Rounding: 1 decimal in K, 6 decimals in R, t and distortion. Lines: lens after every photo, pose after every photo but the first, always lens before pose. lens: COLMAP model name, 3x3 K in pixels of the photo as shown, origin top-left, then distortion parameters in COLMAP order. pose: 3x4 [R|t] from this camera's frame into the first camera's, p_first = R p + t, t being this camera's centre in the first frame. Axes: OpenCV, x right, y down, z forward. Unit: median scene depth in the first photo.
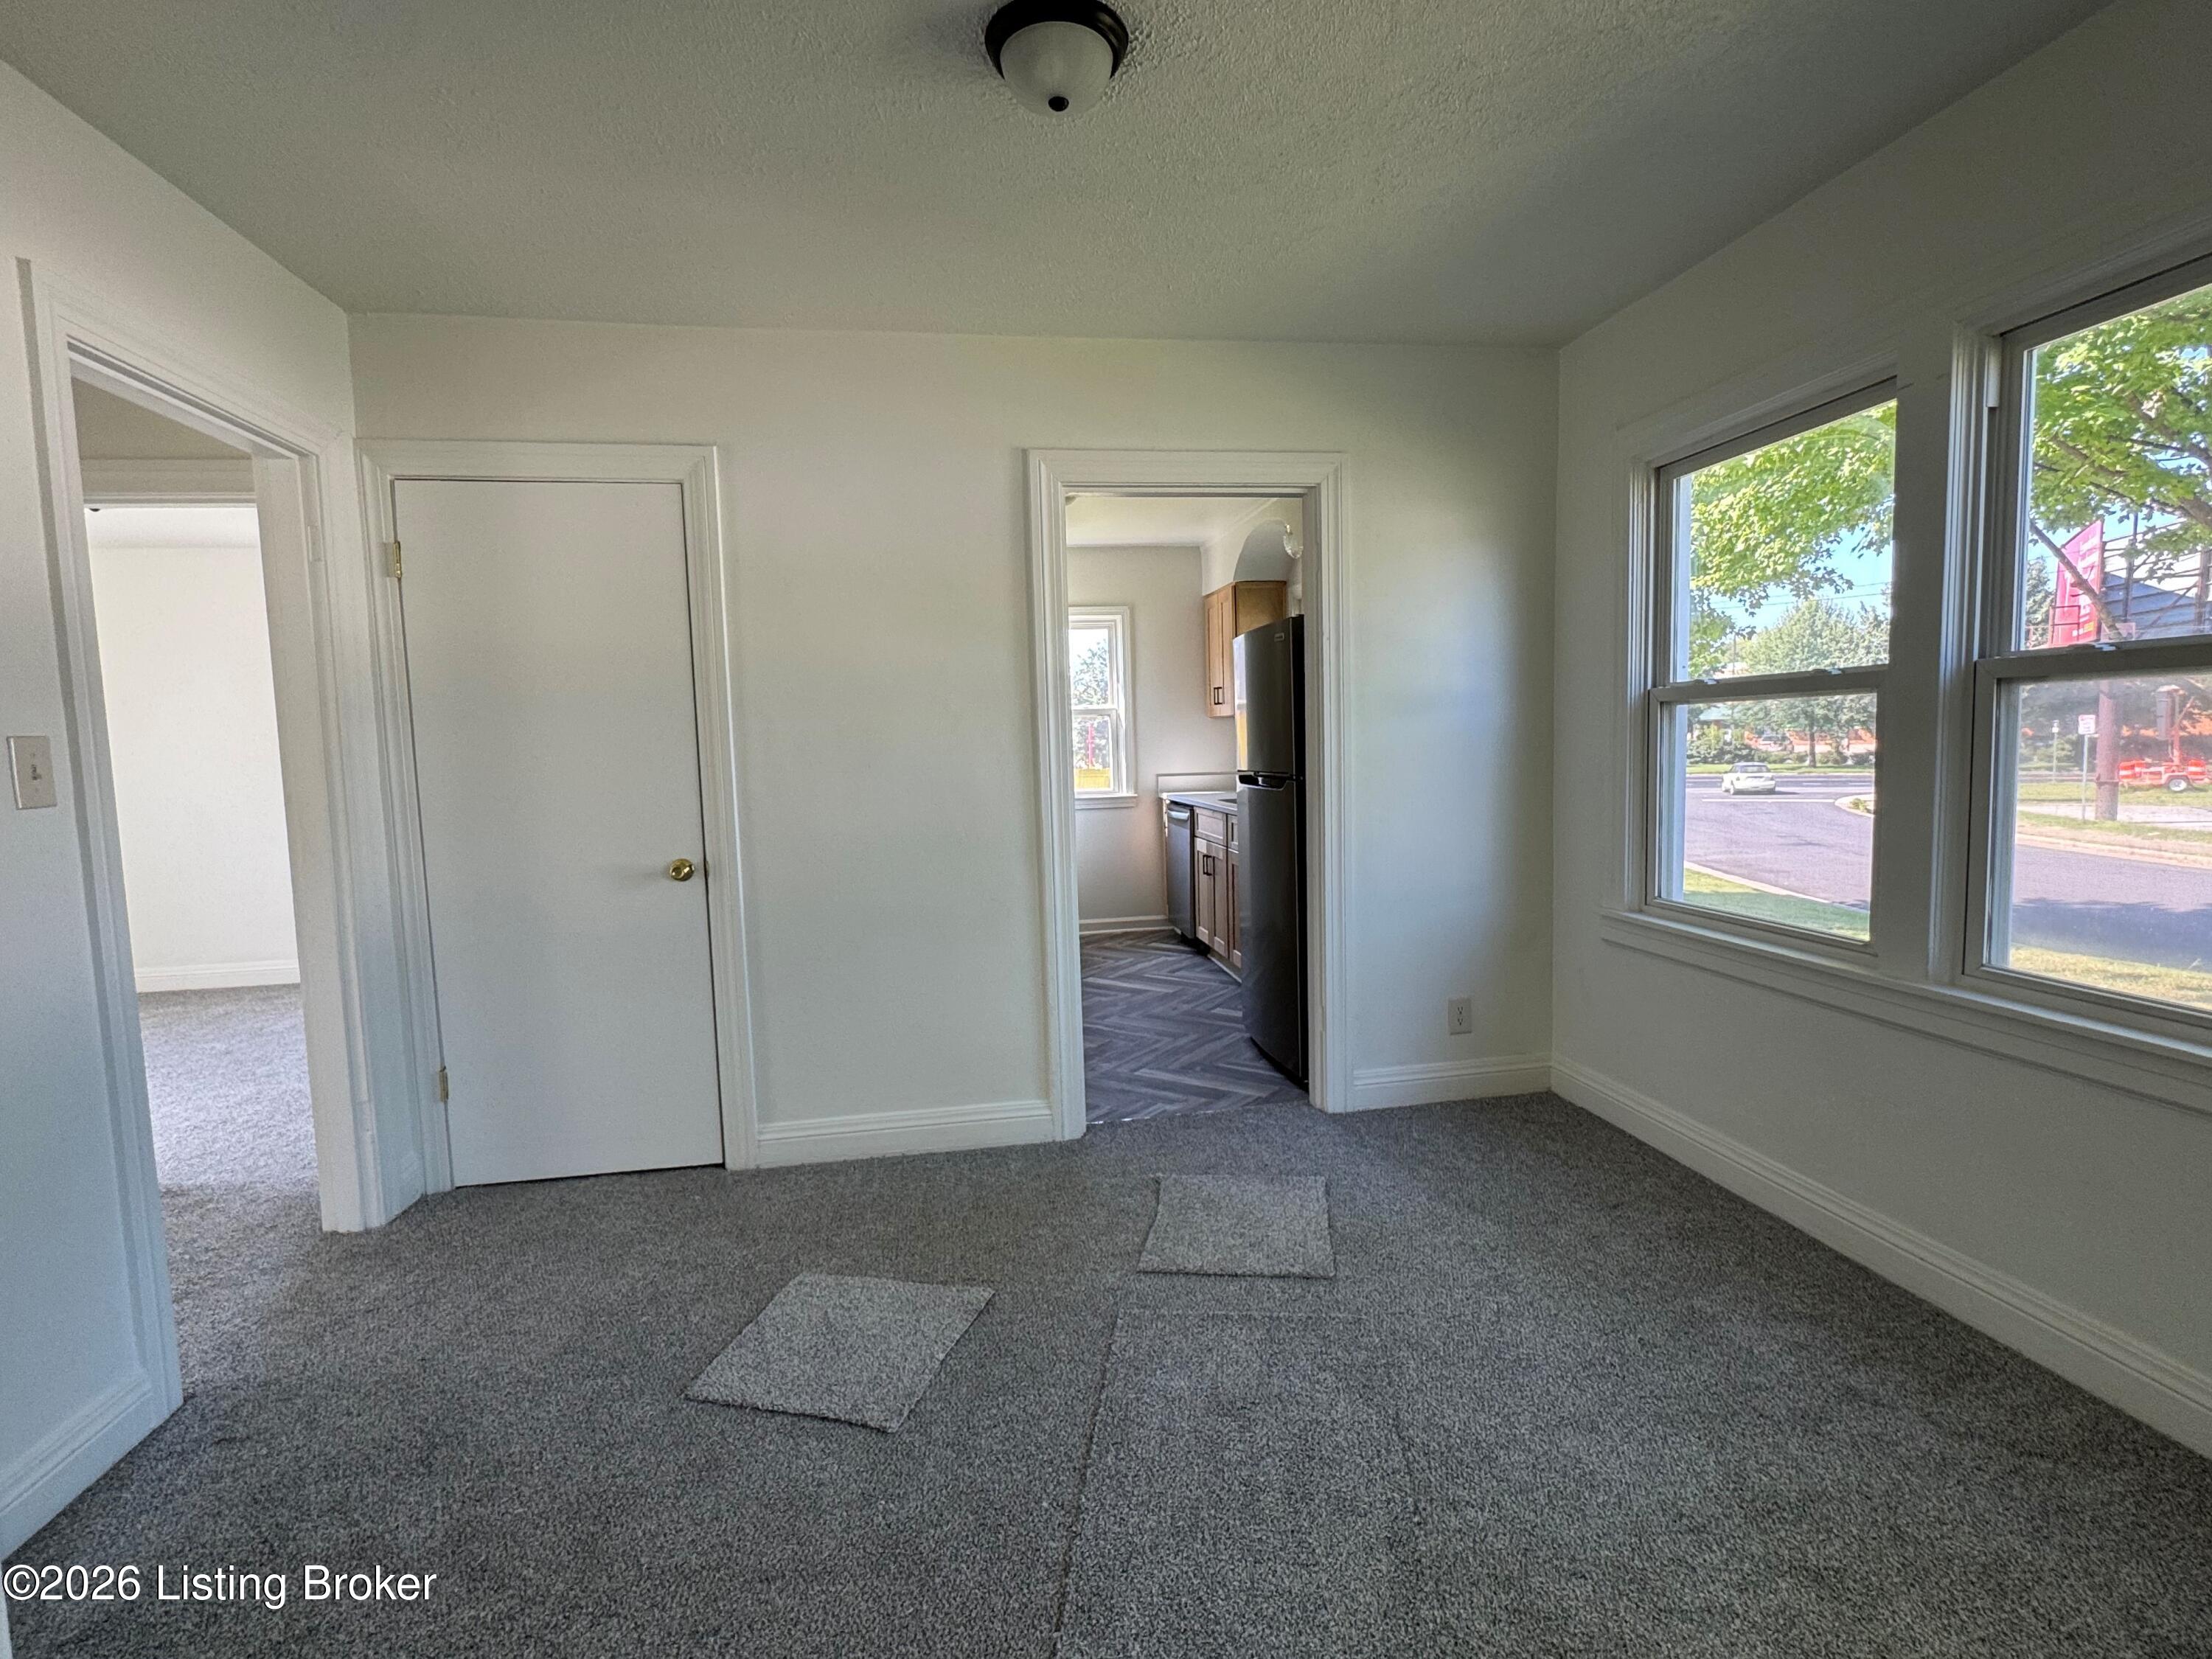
lens RADIAL K [[1060.4, 0, 1106.0], [0, 1060.4, 829.5], [0, 0, 1]] dist [-0.005414, 0.001520]
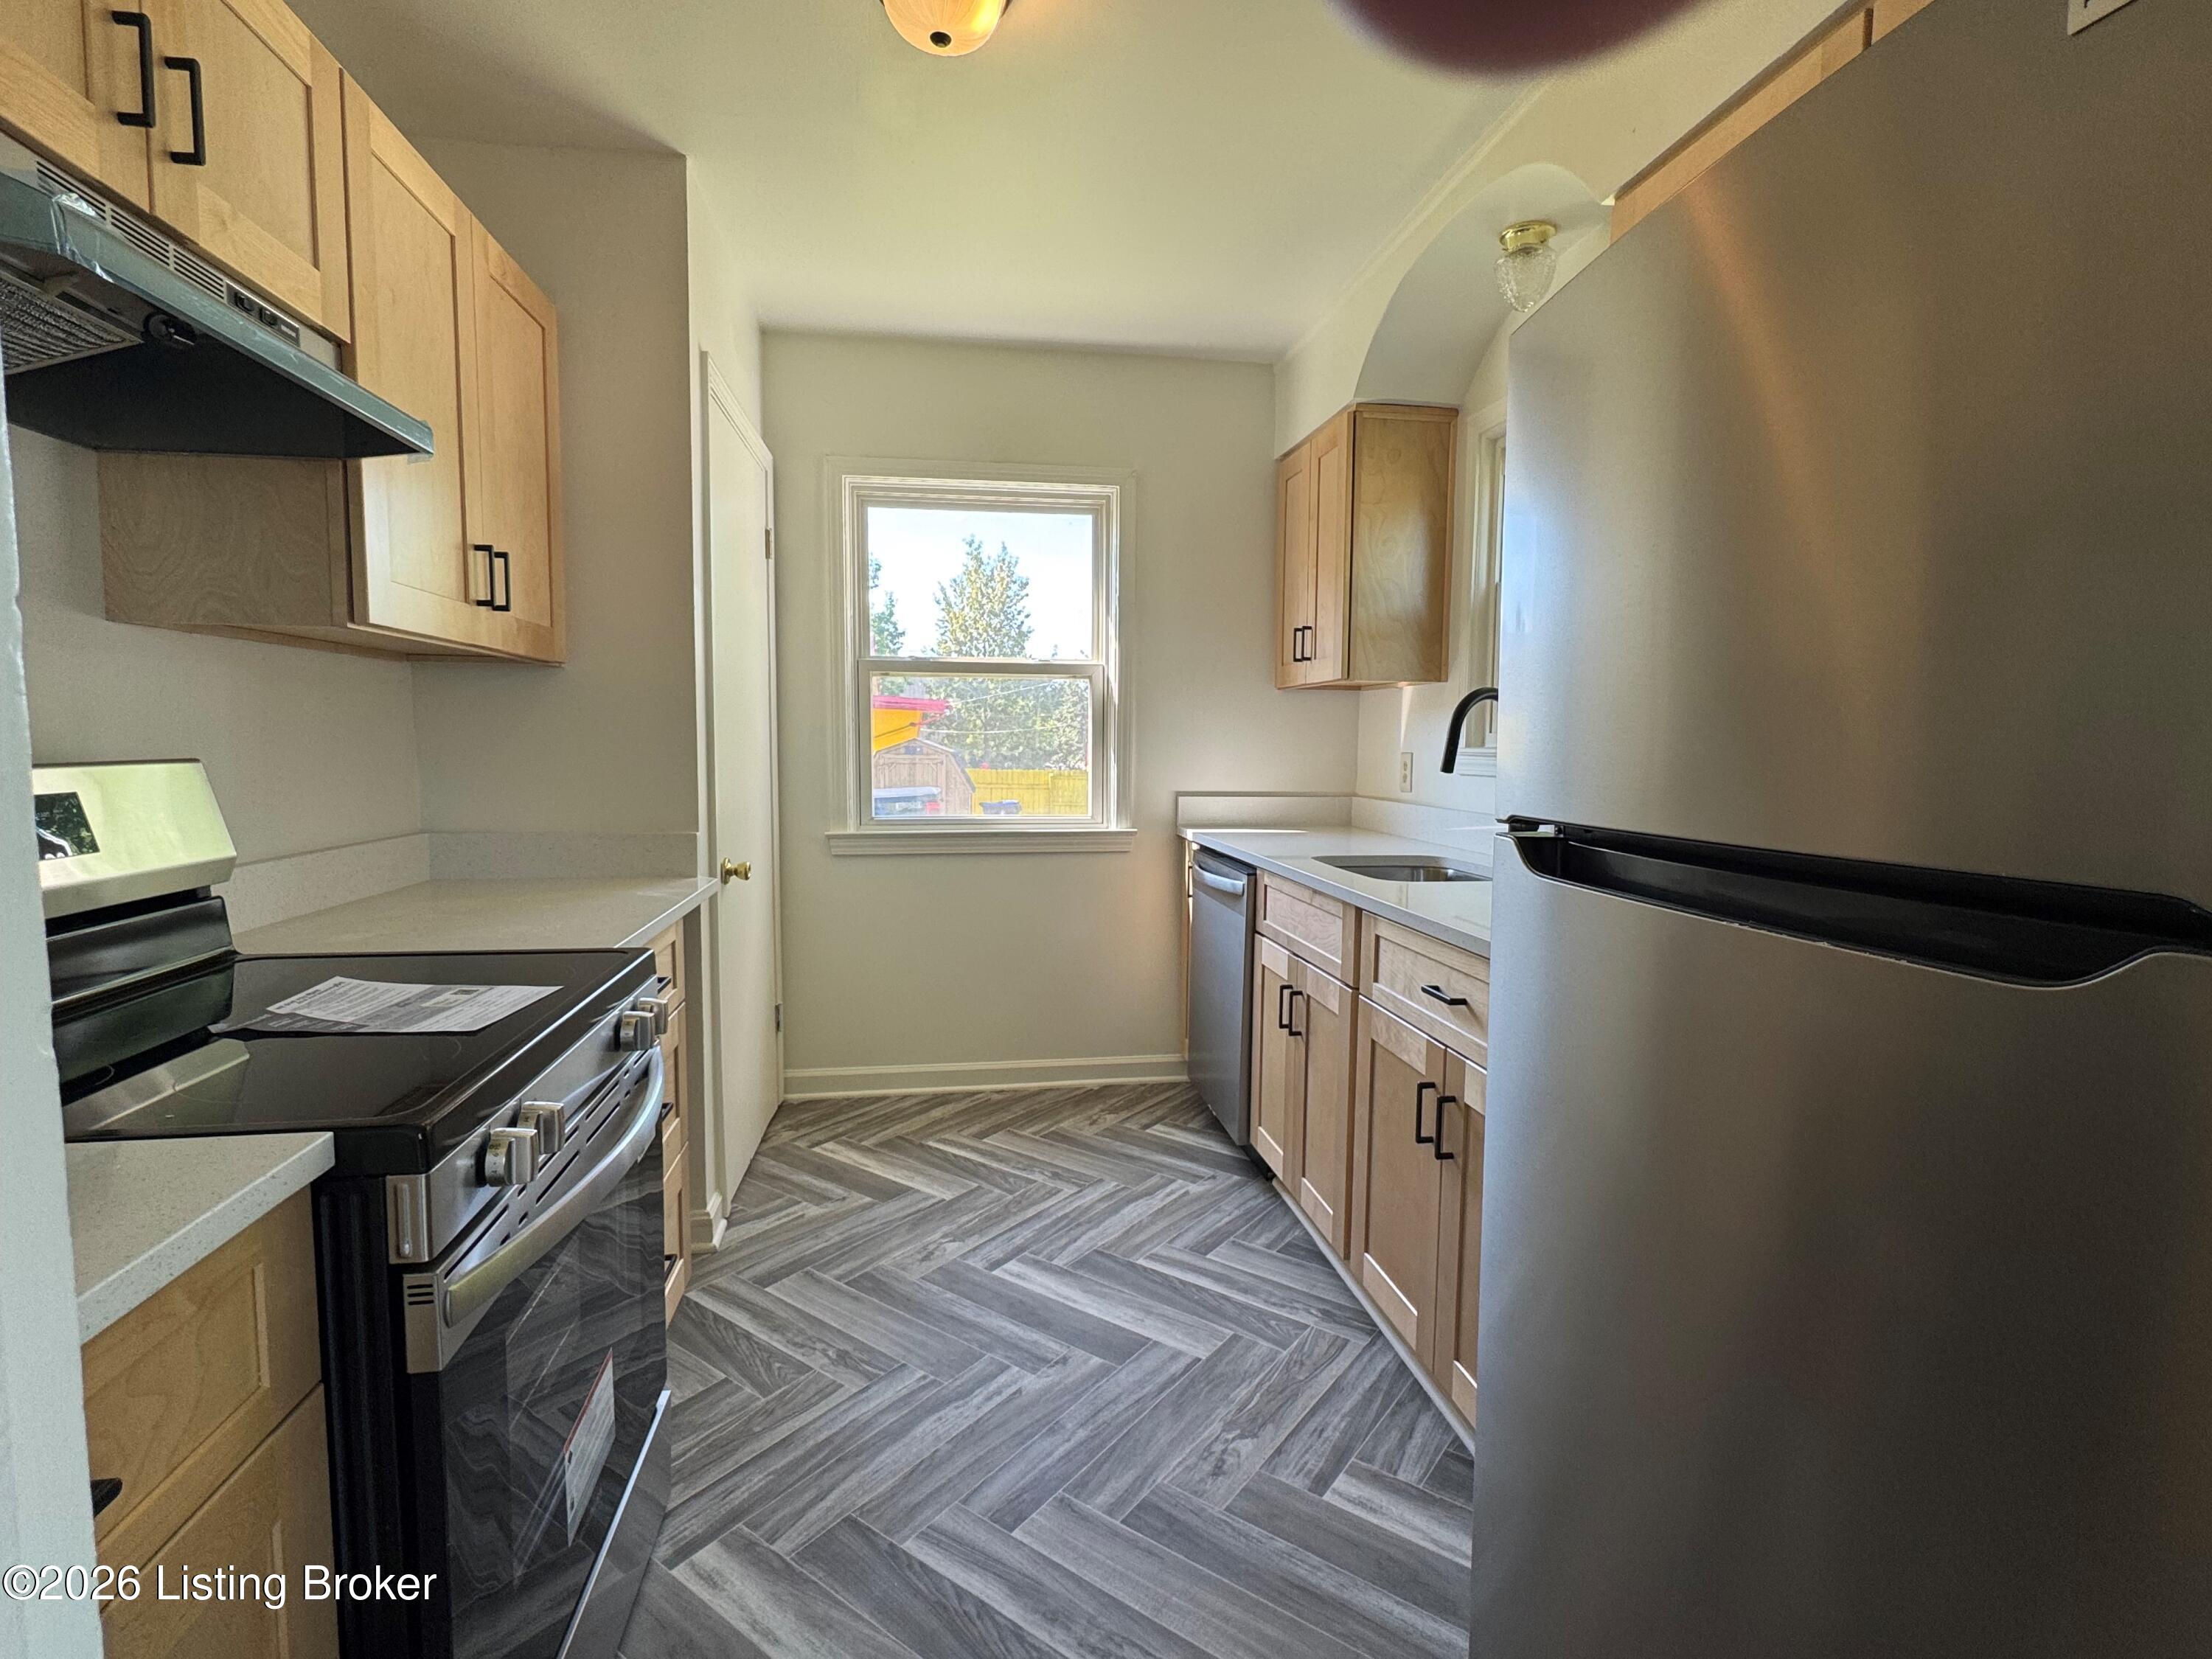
lens RADIAL K [[1060.4, 0, 1106.0], [0, 1060.4, 829.5], [0, 0, 1]] dist [-0.005414, 0.001520]
pose [[0.999282, 0.037870, -0.001371, 0.015861], [-0.037872, 0.999282, -0.001477, -0.034388], [0.001314, 0.001528, 0.999998, 0.517648]]
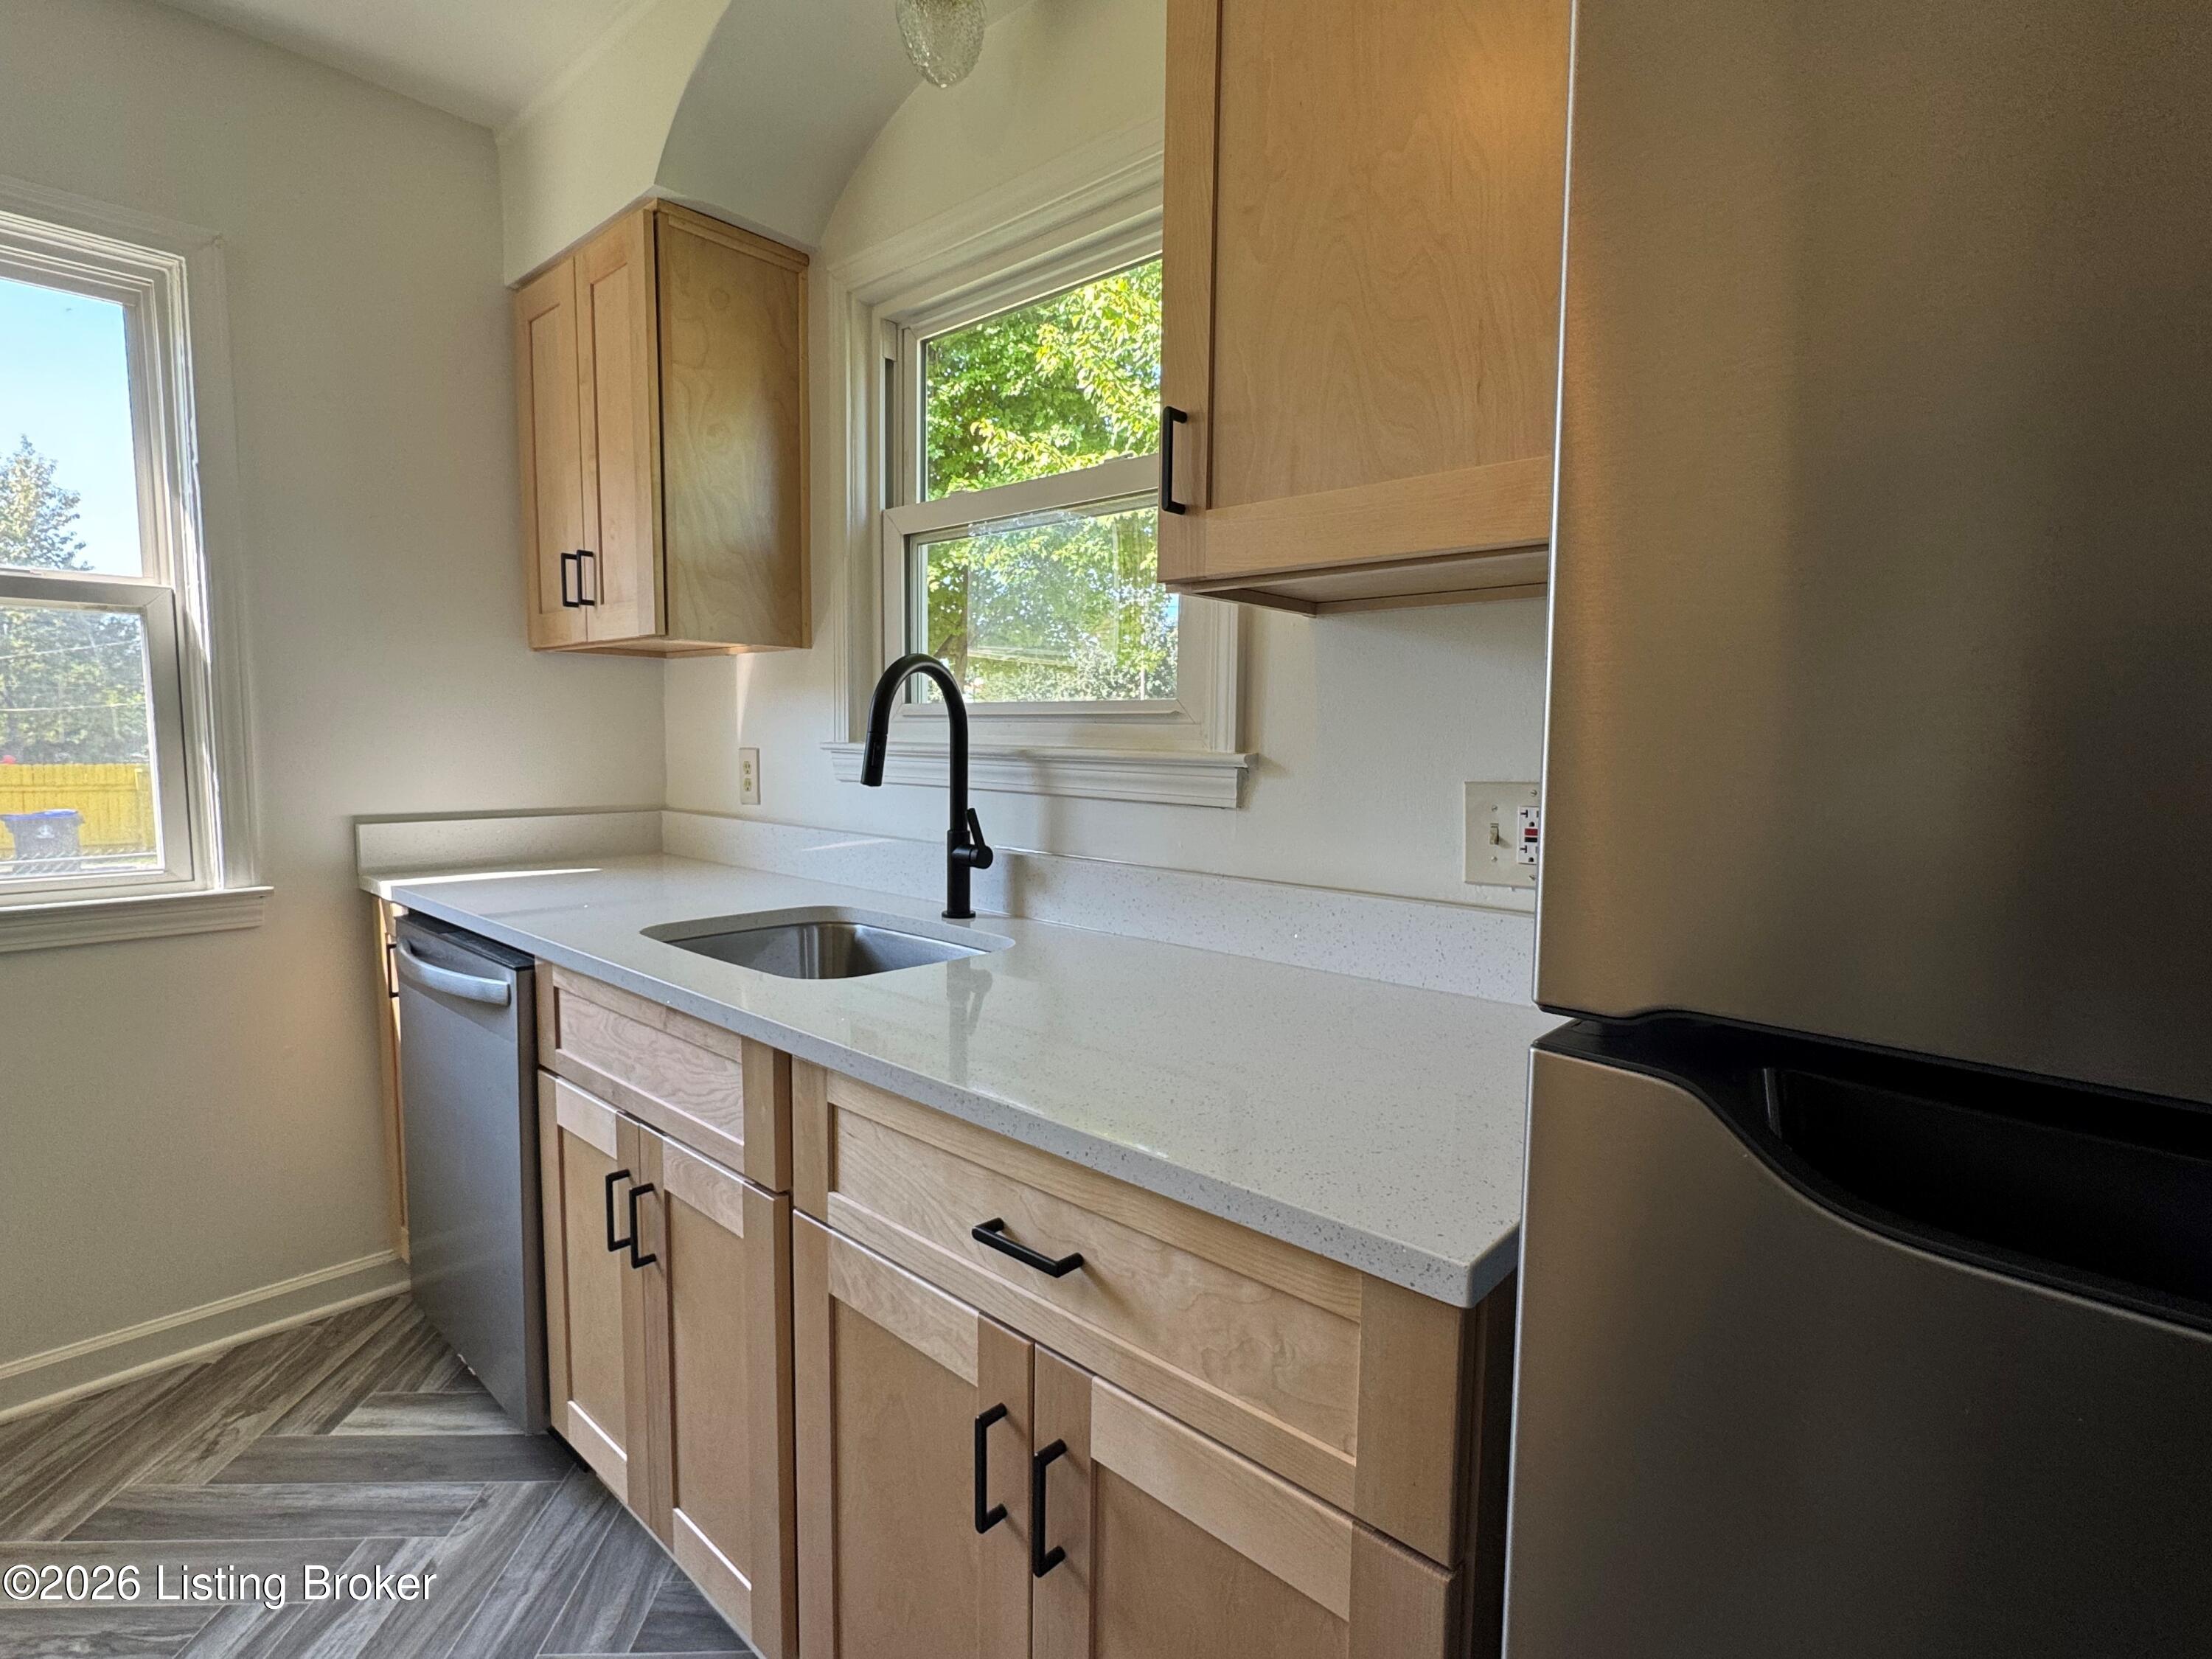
lens RADIAL K [[1060.4, 0, 1106.0], [0, 1060.4, 829.5], [0, 0, 1]] dist [-0.005414, 0.001520]
pose [[0.776486, -0.019866, 0.629822, 0.026459], [0.019631, 0.999780, 0.007333, -0.051167], [-0.629829, 0.006670, 0.776705, 0.681935]]
